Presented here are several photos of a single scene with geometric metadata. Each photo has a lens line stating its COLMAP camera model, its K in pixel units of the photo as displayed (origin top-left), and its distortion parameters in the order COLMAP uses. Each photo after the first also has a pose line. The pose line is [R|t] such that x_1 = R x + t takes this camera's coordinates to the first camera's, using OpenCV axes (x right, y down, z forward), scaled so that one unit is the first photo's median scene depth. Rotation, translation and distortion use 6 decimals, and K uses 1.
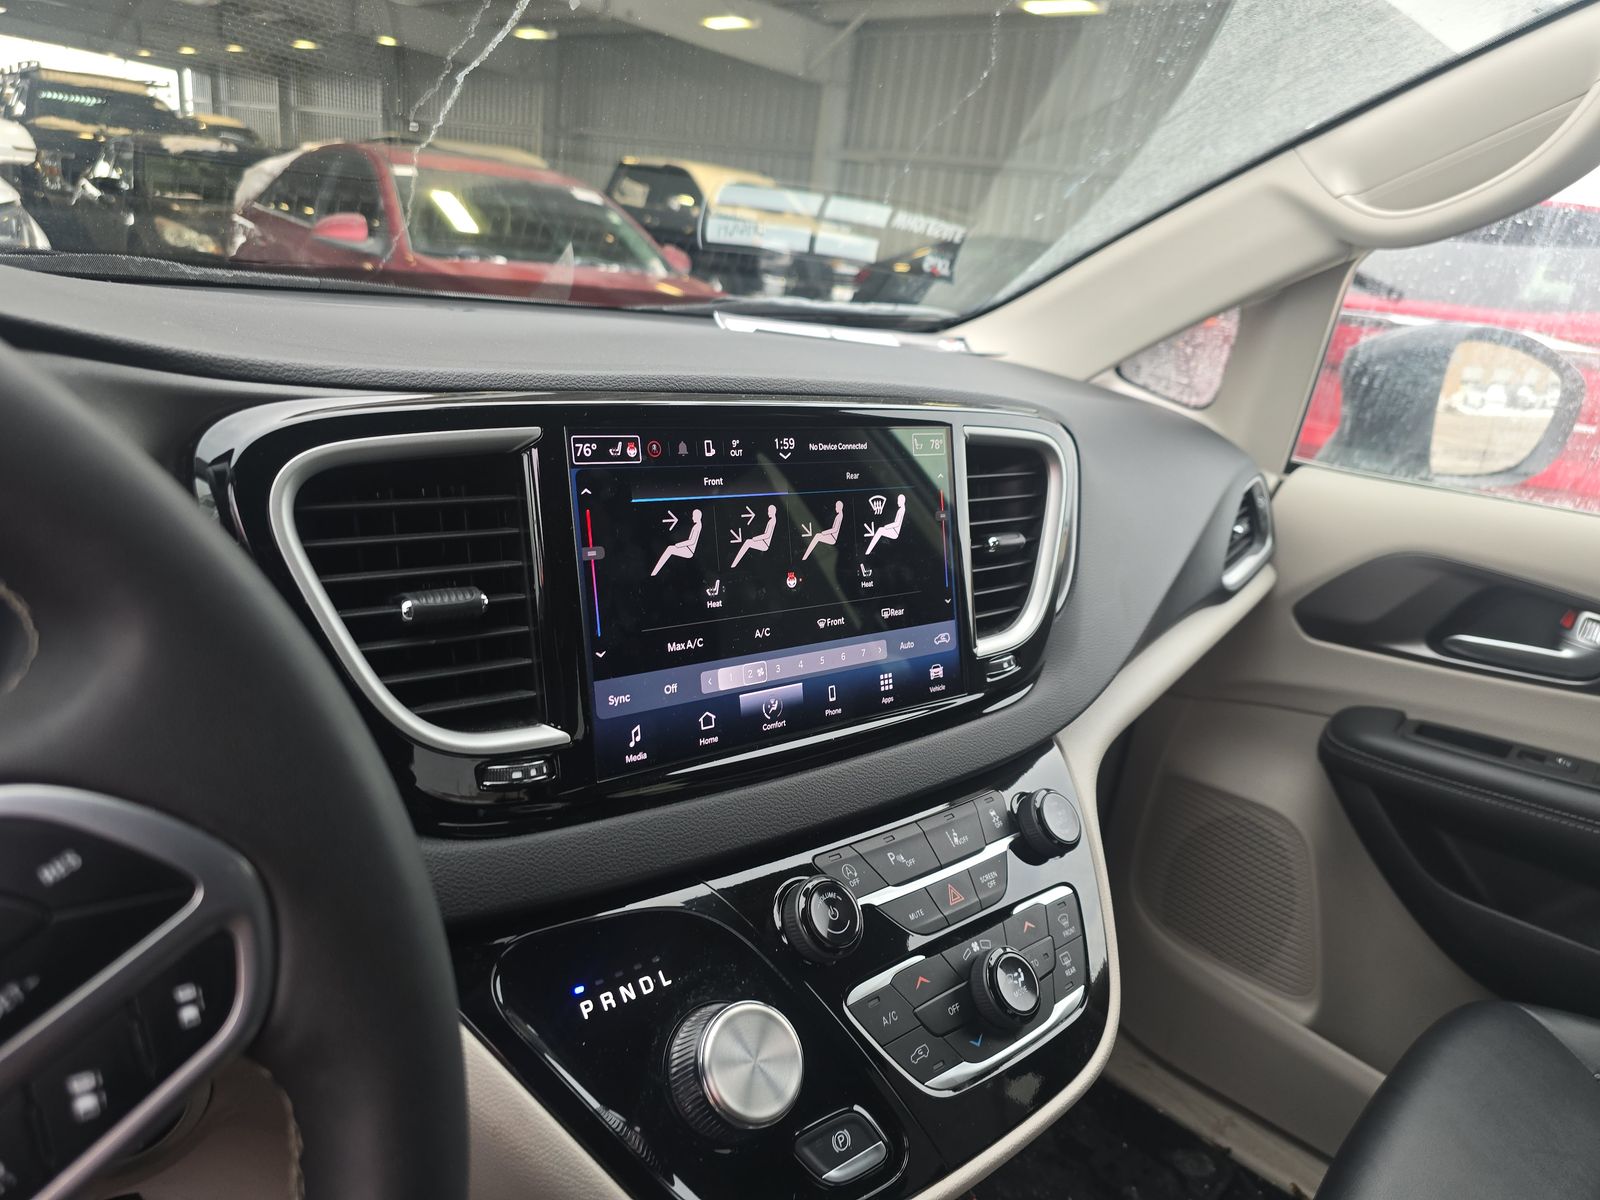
lens RADIAL K [[1080.5, 0, 798.9], [0, 1080.5, 596.1], [0, 0, 1]] dist [0.052825, -0.055258]
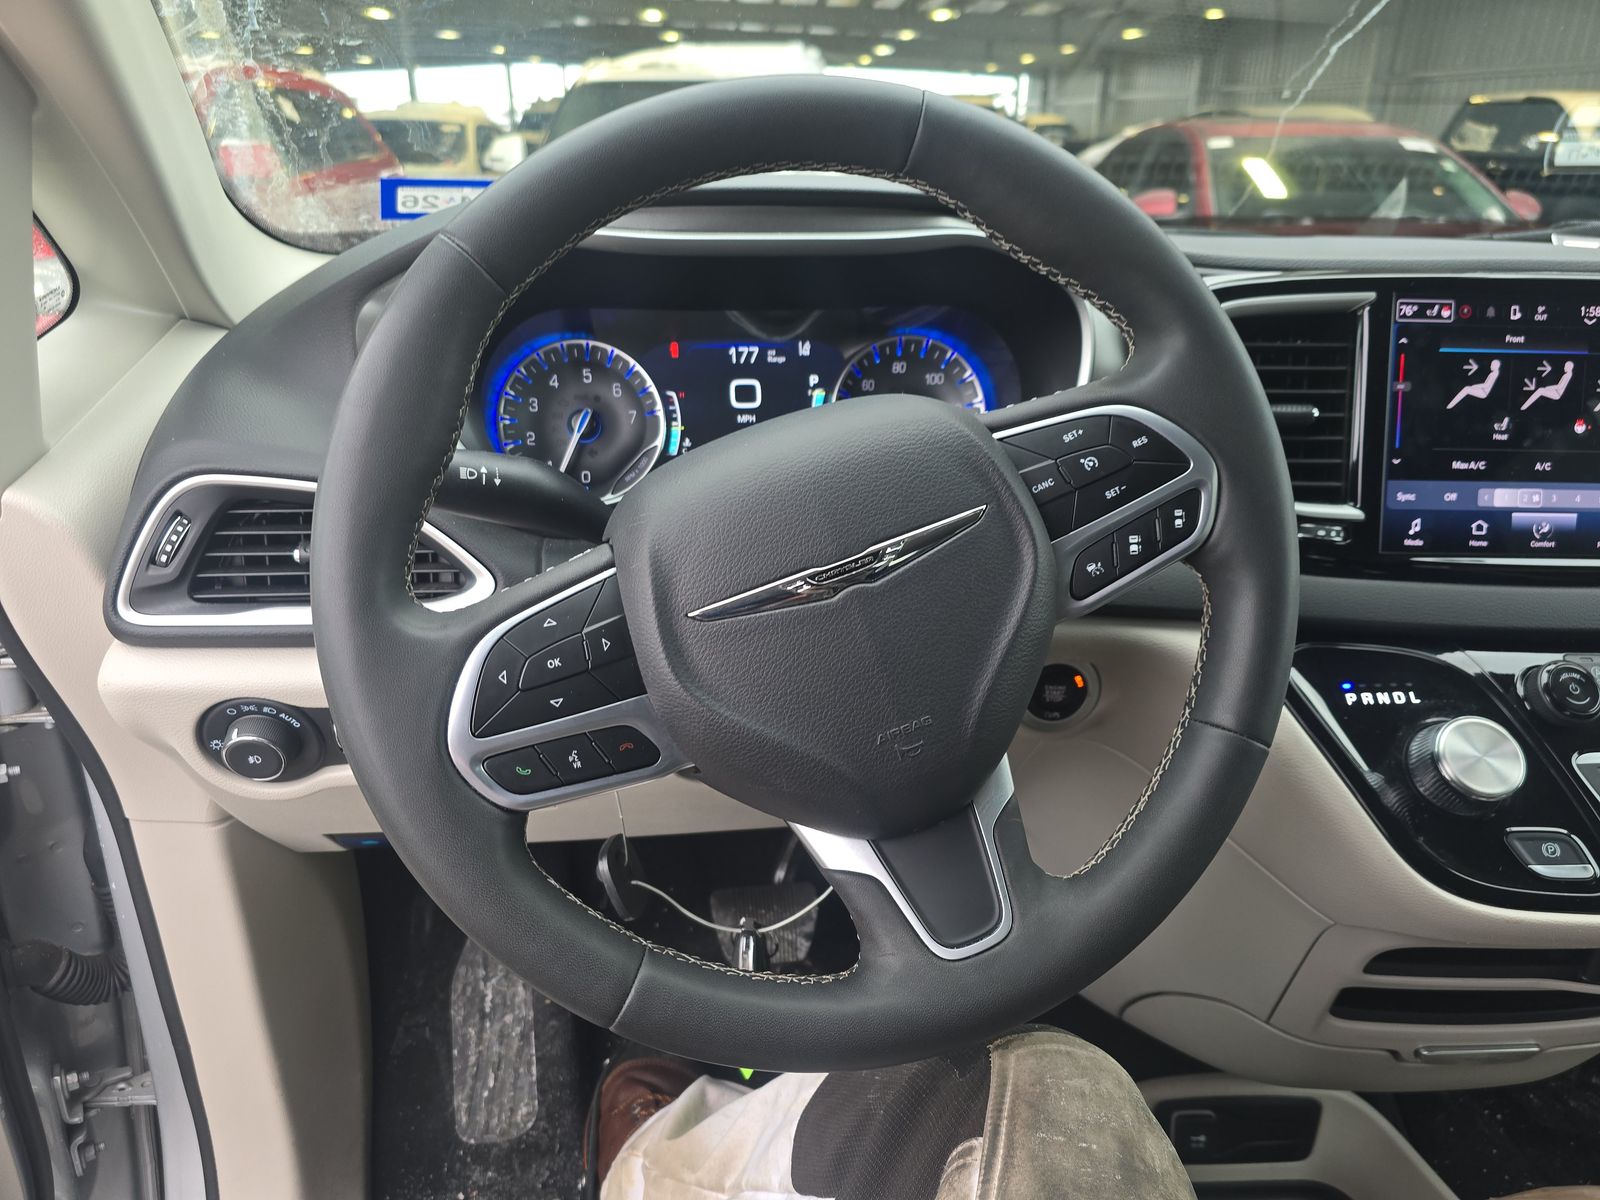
lens RADIAL K [[1080.5, 0, 798.9], [0, 1080.5, 596.1], [0, 0, 1]] dist [0.052825, -0.055258]
pose [[0.783588, 0.130488, -0.607423, 0.081857], [-0.118593, 0.991133, 0.059930, 0.216342], [0.609857, 0.025076, 0.792115, -0.522786]]
